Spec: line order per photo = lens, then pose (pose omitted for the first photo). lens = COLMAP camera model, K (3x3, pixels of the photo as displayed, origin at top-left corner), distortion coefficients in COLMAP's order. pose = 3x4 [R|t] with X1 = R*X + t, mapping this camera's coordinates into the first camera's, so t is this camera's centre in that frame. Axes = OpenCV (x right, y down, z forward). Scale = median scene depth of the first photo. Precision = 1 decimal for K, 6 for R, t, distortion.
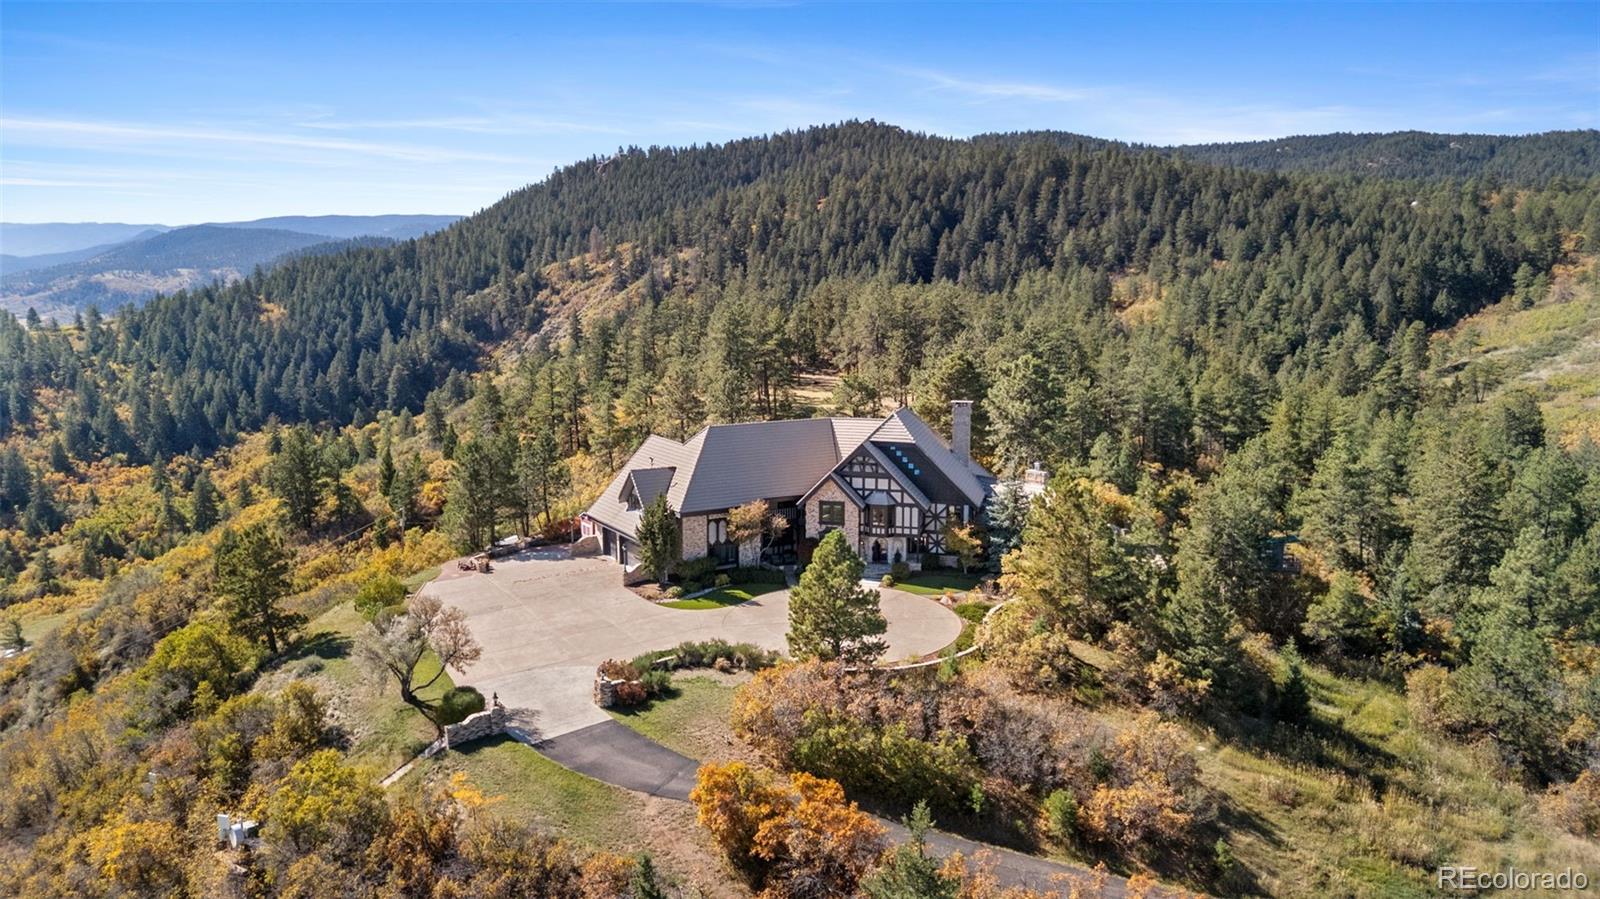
lens RADIAL K [[1205.3, 0, 800.0], [0, 1205.3, 449.5], [0, 0, 1]] dist [0.050379, -0.004743]
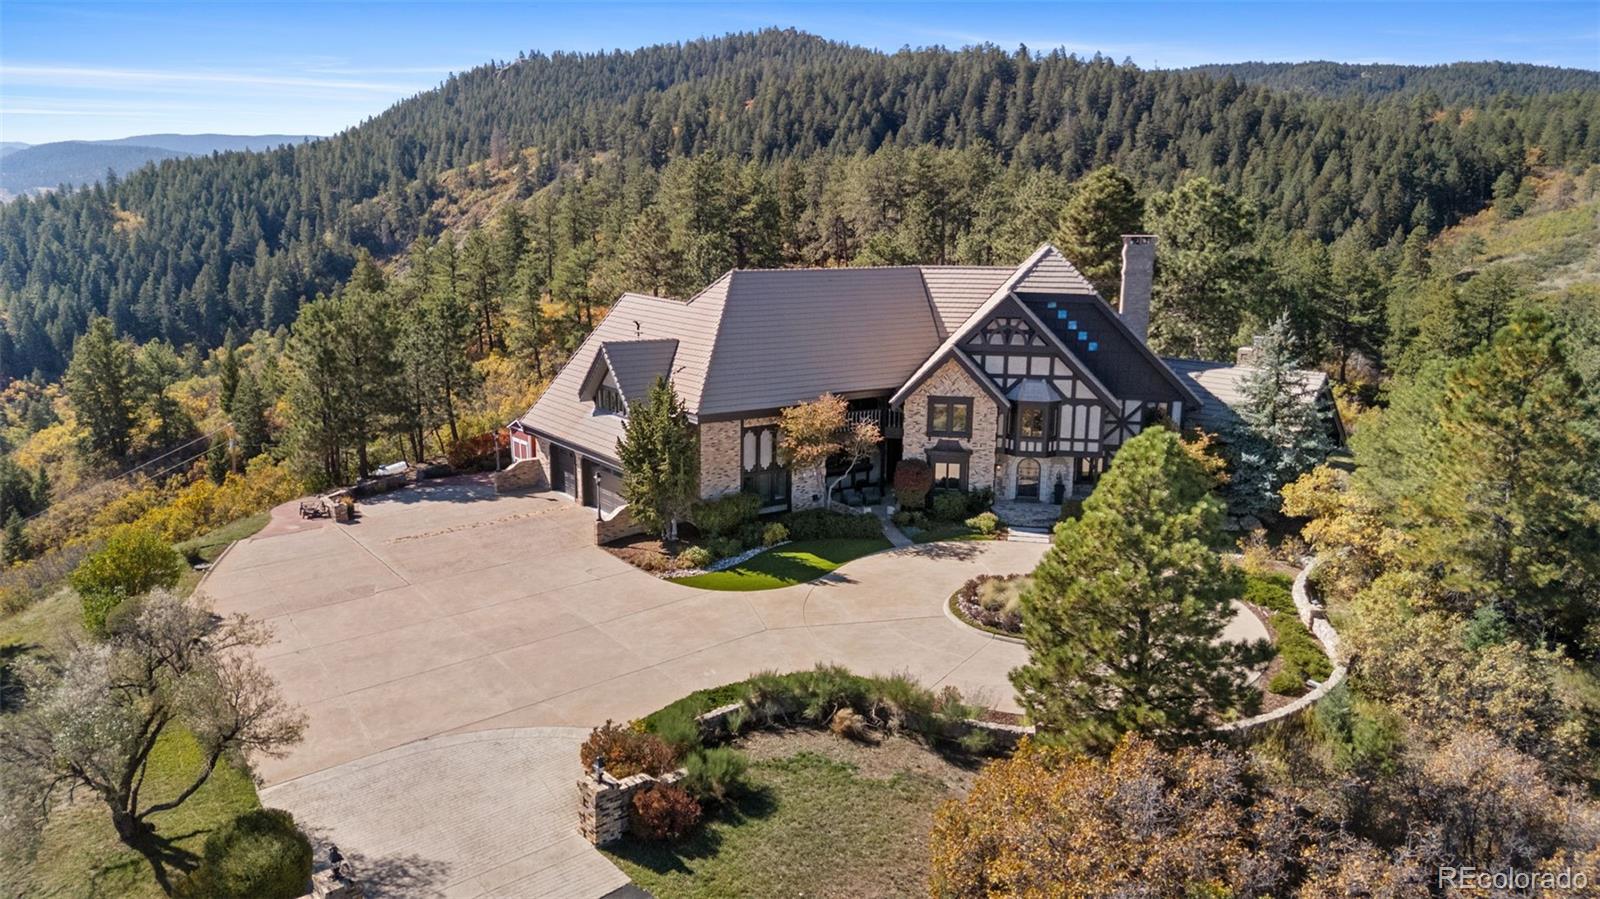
lens RADIAL K [[1172.9, 0, 800.0], [0, 1172.9, 449.5], [0, 0, 1]] dist [0.024586, 0.004568]
pose [[0.996316, -0.005734, 0.085571, -0.024442], [0.001077, 0.998521, 0.054359, 0.009646], [-0.085756, -0.054067, 0.994848, 0.112217]]
